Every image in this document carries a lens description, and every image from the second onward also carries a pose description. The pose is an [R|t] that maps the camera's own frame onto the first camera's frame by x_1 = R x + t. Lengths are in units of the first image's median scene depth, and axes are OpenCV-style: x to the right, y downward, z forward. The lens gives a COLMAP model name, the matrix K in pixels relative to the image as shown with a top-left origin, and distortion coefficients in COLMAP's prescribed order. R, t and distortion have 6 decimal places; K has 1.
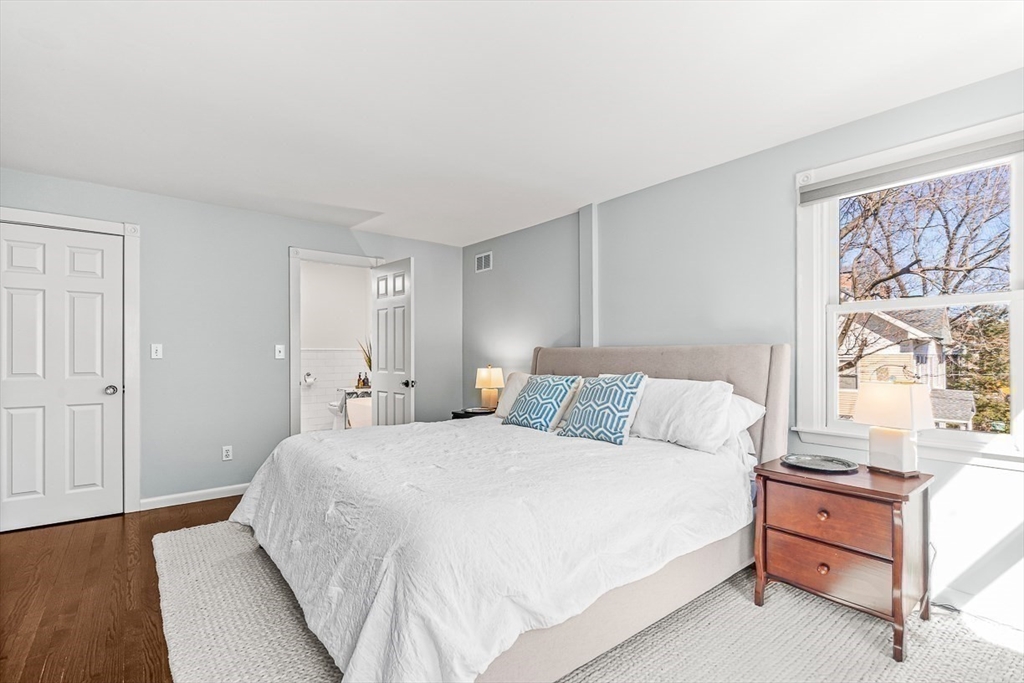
lens RADIAL K [[467.7, 0, 511.7], [0, 467.7, 359.4], [0, 0, 1]] dist [0.001909, 0.000521]
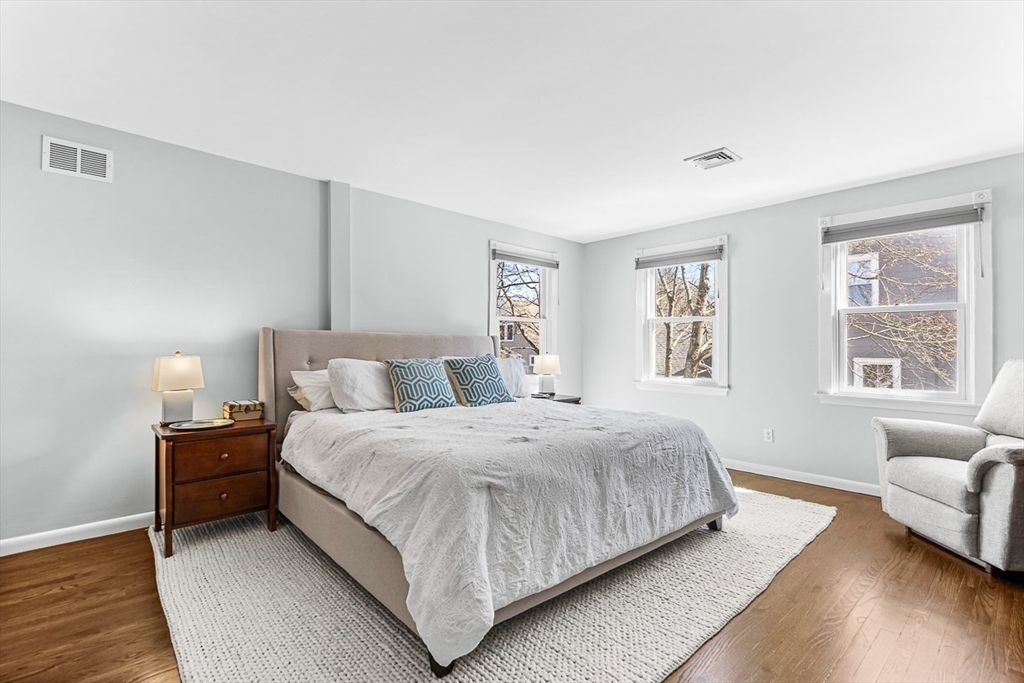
lens RADIAL K [[467.7, 0, 511.5], [0, 467.7, 343.9], [0, 0, 1]] dist [0.001909, 0.000521]
pose [[-0.053425, 0.004873, 0.998560, -0.803233], [-0.004183, 0.999978, -0.005103, 0.004122], [-0.998563, -0.004450, -0.053403, 0.691848]]
